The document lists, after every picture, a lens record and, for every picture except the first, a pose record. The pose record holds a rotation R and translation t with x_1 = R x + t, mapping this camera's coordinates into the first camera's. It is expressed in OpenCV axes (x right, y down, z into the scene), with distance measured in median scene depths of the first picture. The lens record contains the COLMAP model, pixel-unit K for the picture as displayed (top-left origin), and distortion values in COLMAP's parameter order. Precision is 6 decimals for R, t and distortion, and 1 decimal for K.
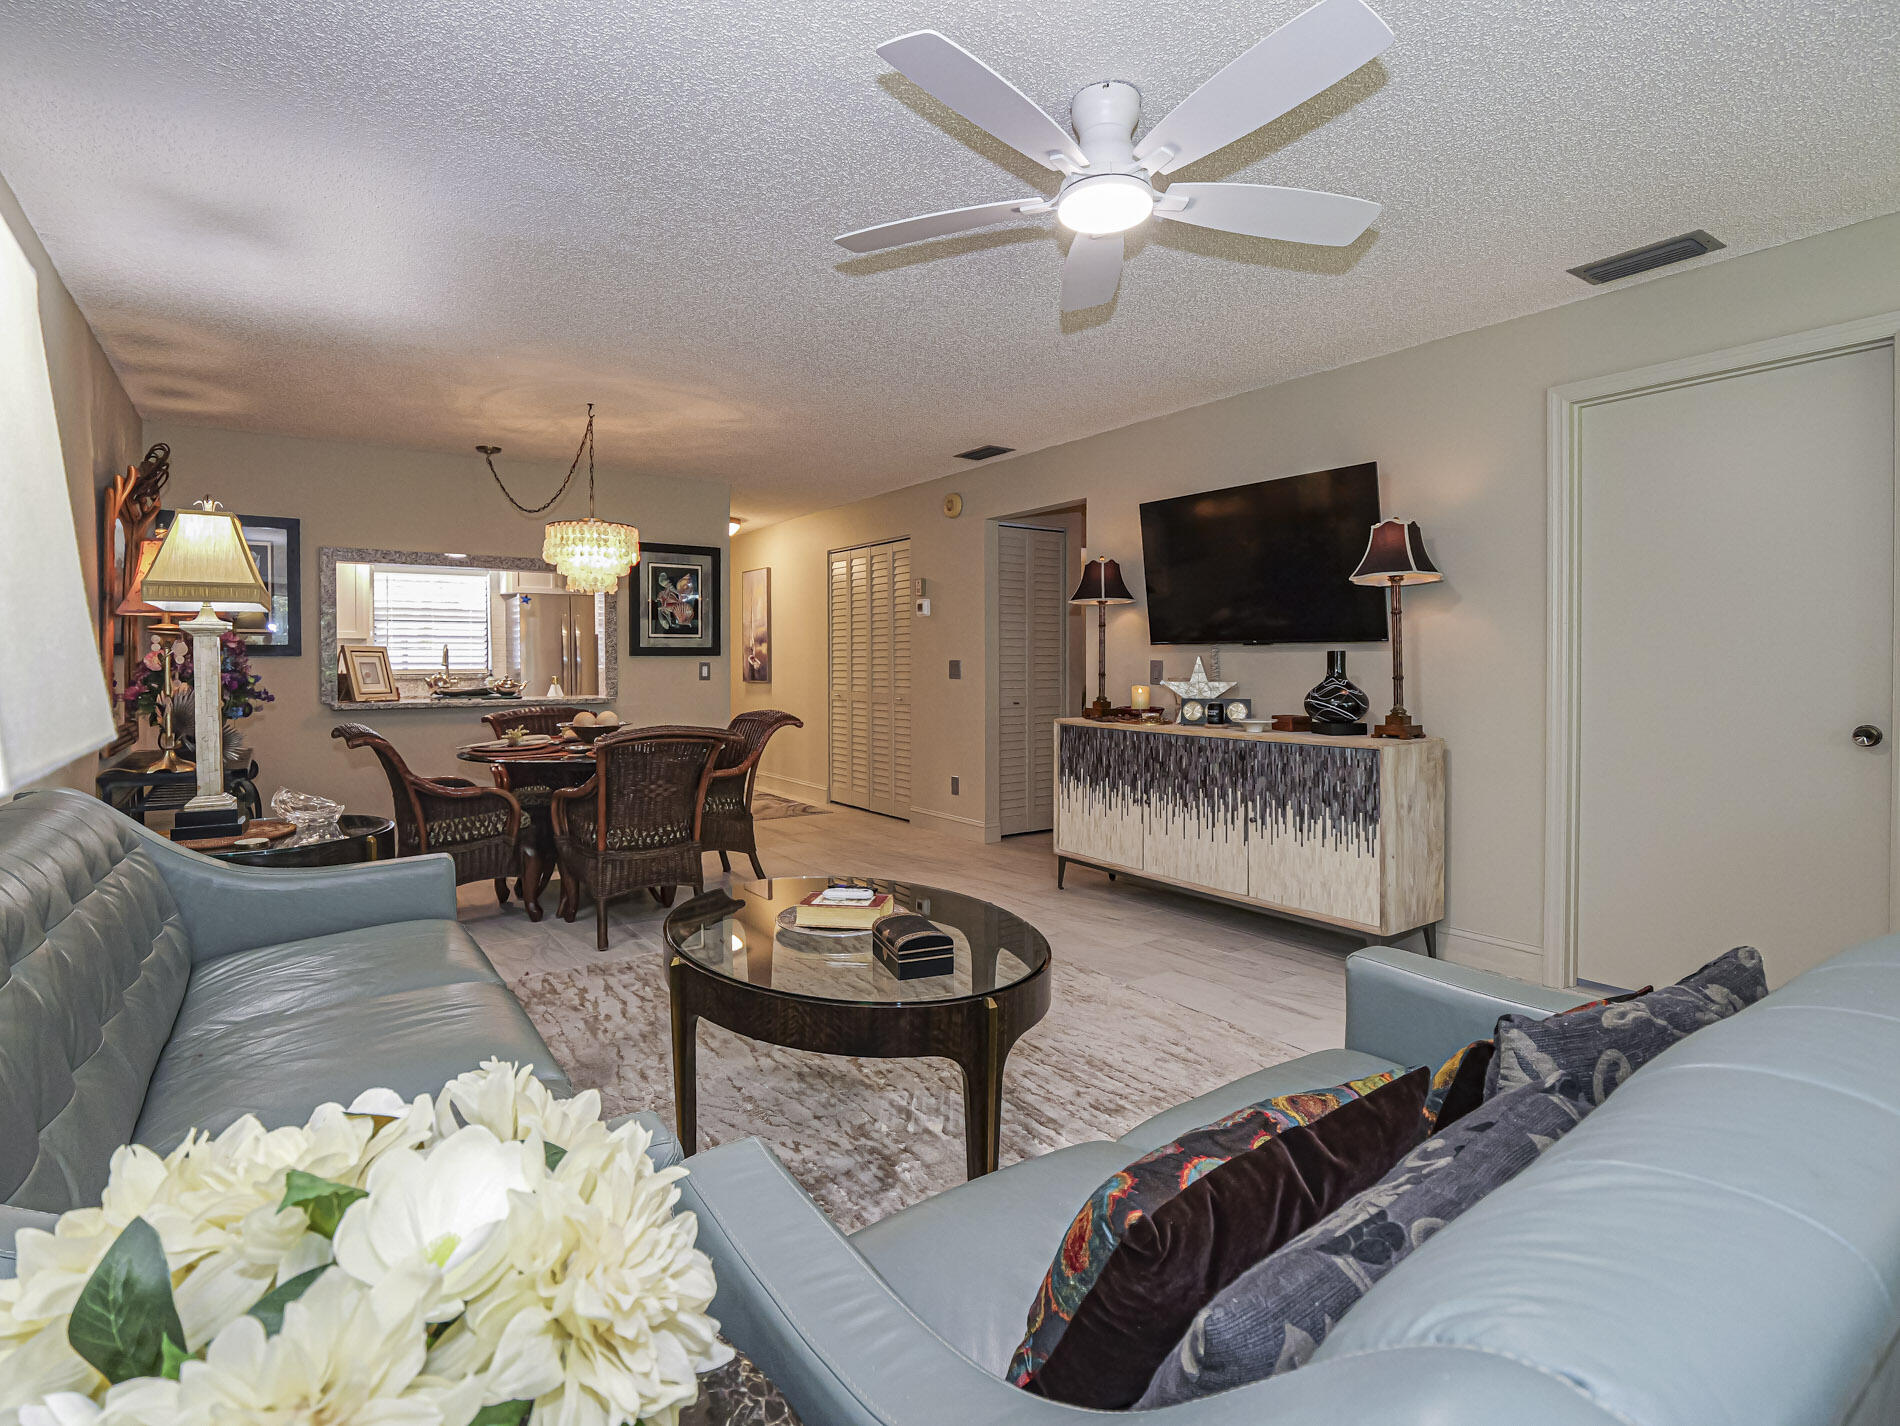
lens RADIAL K [[930.2, 0, 922.5], [0, 930.2, 674.1], [0, 0, 1]] dist [-0.006401, -0.004568]
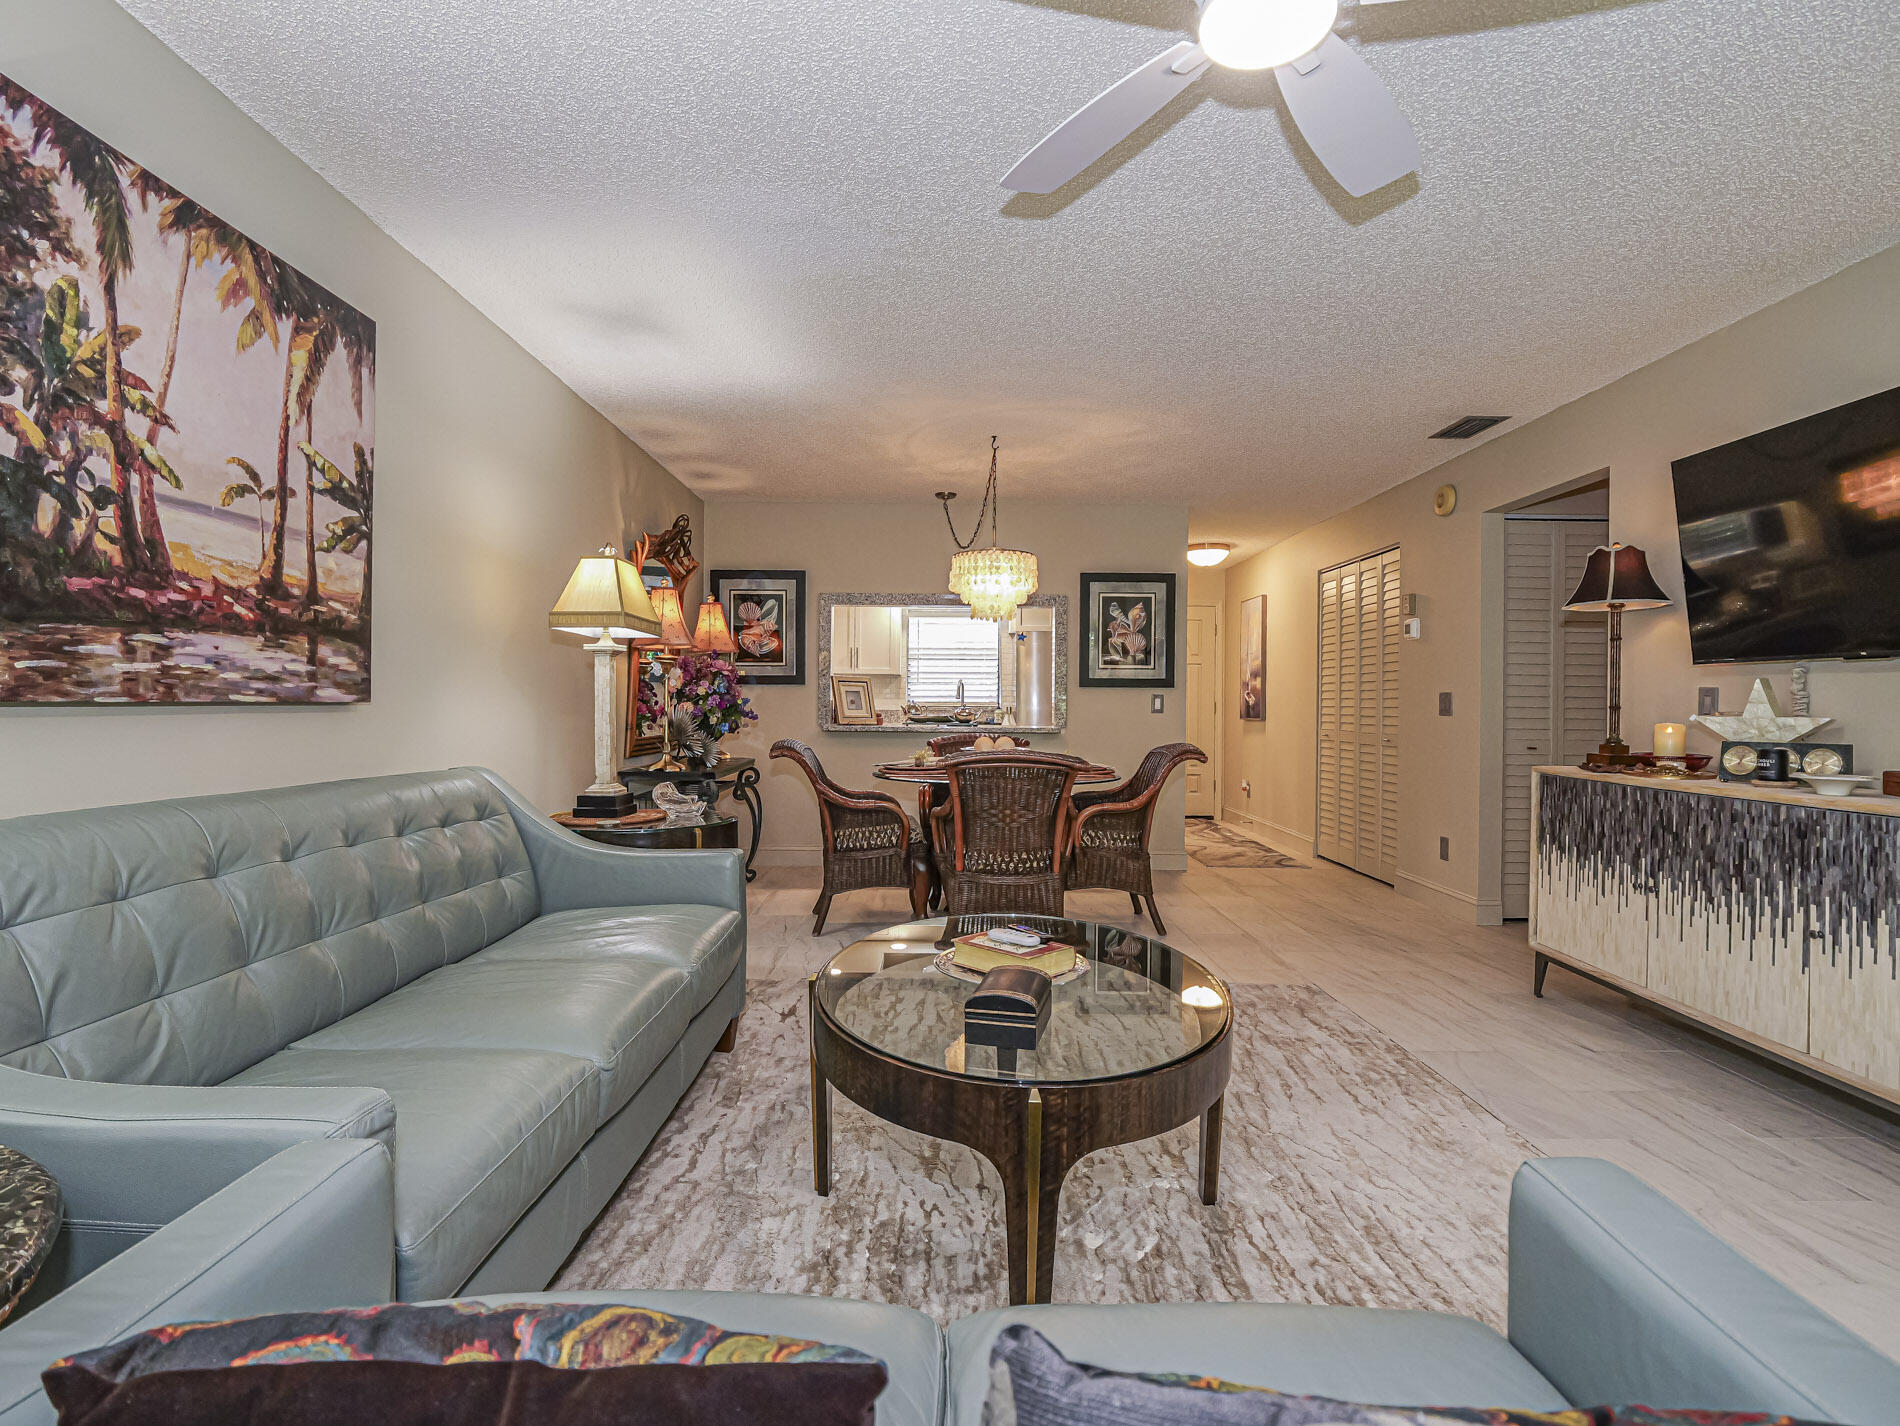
lens RADIAL K [[930.2, 0, 952.8], [0, 930.2, 708.3], [0, 0, 1]] dist [-0.006401, -0.004568]
pose [[0.825932, 0.012146, -0.563640, 0.204347], [-0.018771, 0.999806, -0.005961, 0.017705], [0.563458, 0.015504, 0.825999, 0.145423]]
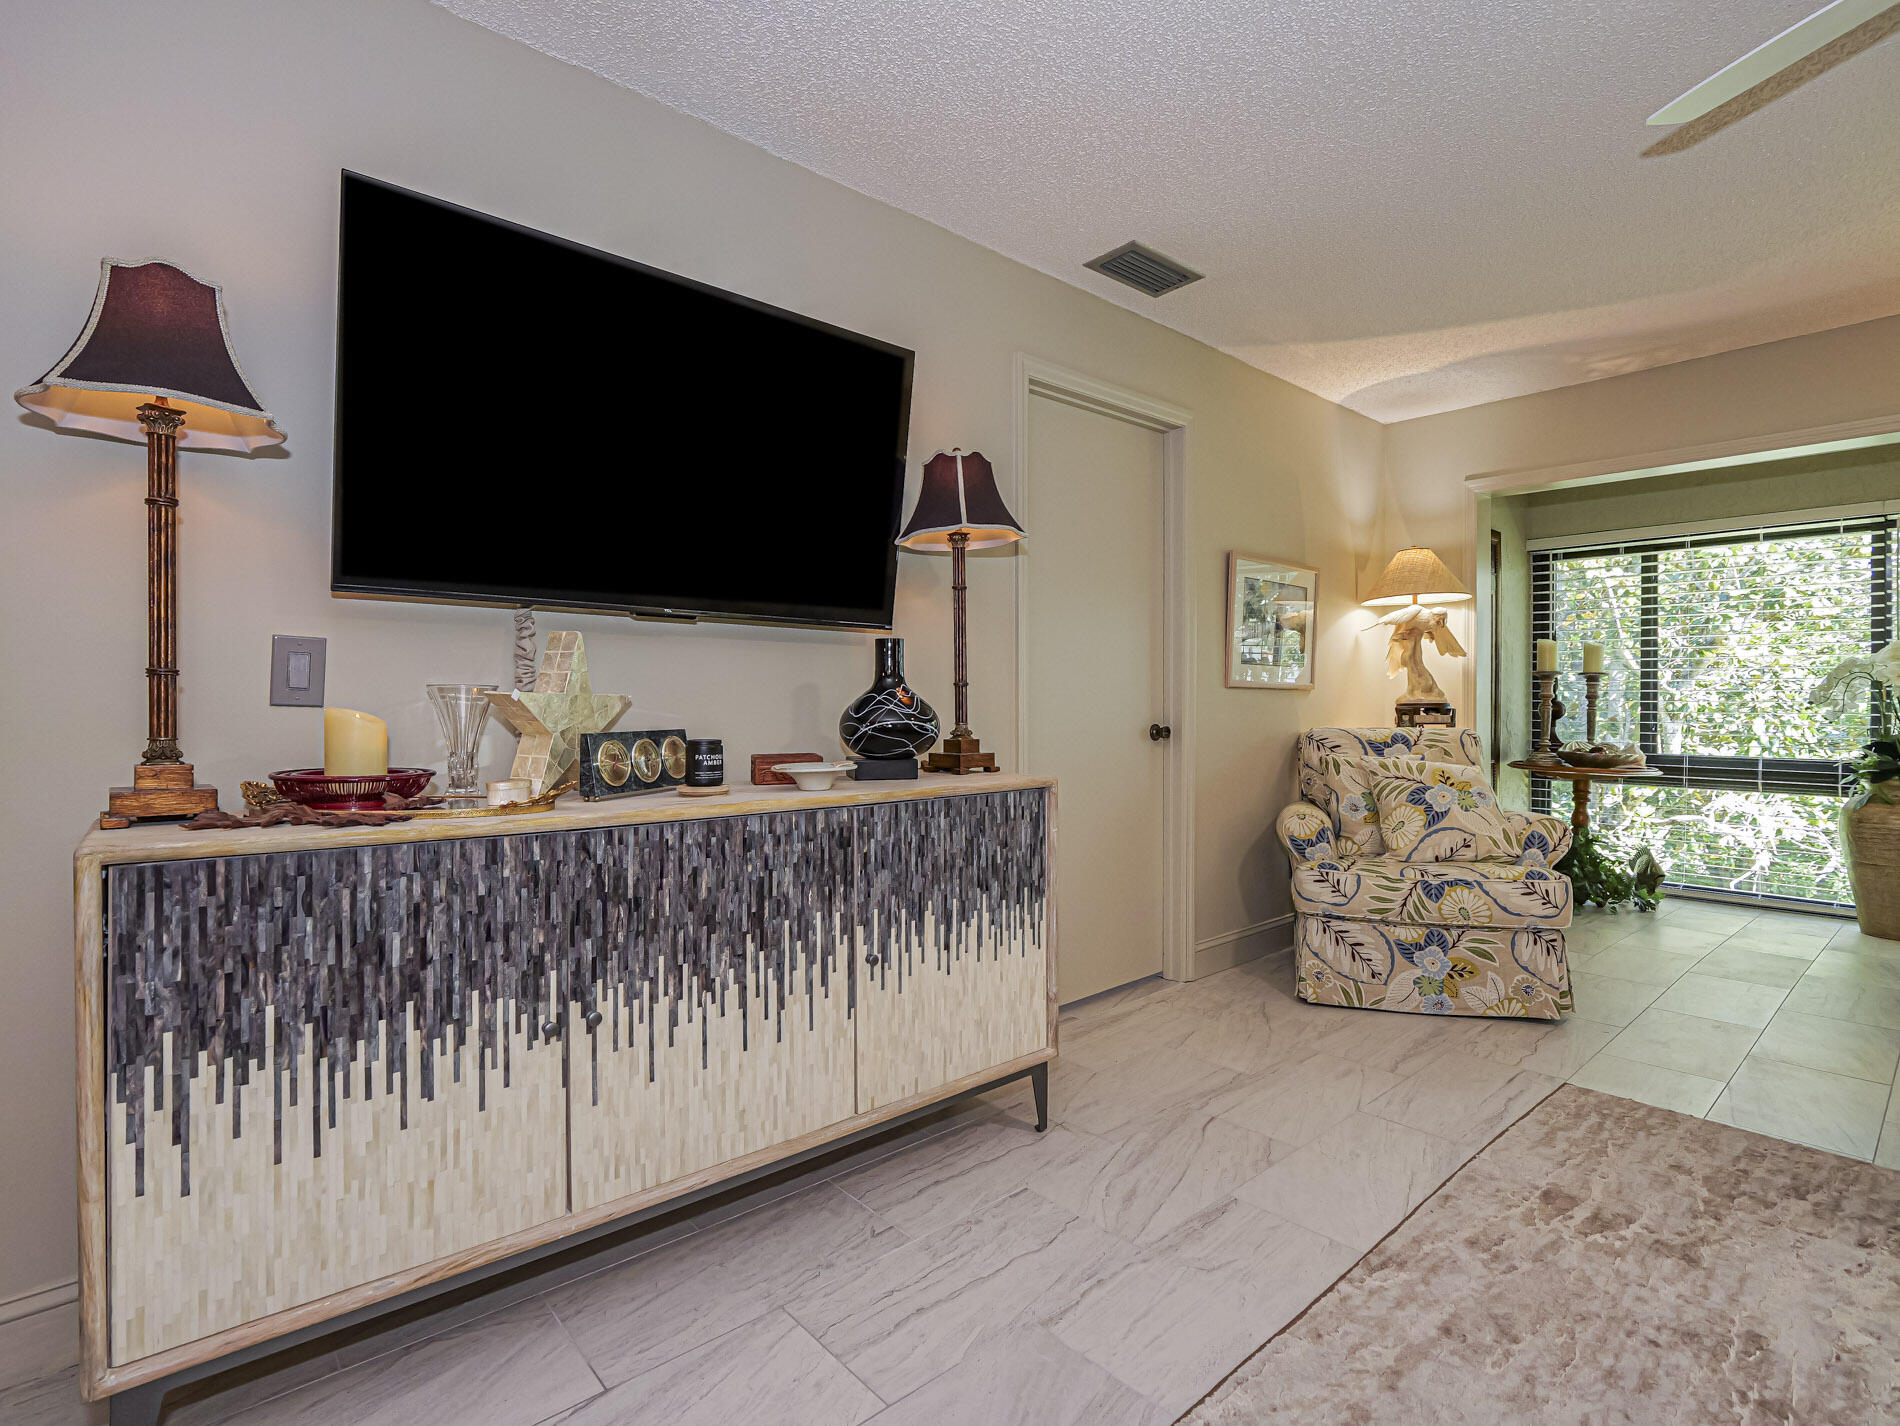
lens RADIAL K [[930.2, 0, 949.3], [0, 930.2, 710.6], [0, 0, 1]] dist [-0.006401, -0.004568]
pose [[-0.119068, -0.001316, 0.992885, -0.141311], [0.015915, 0.999868, 0.003234, 0.018089], [-0.992759, 0.016187, -0.119032, 0.932180]]
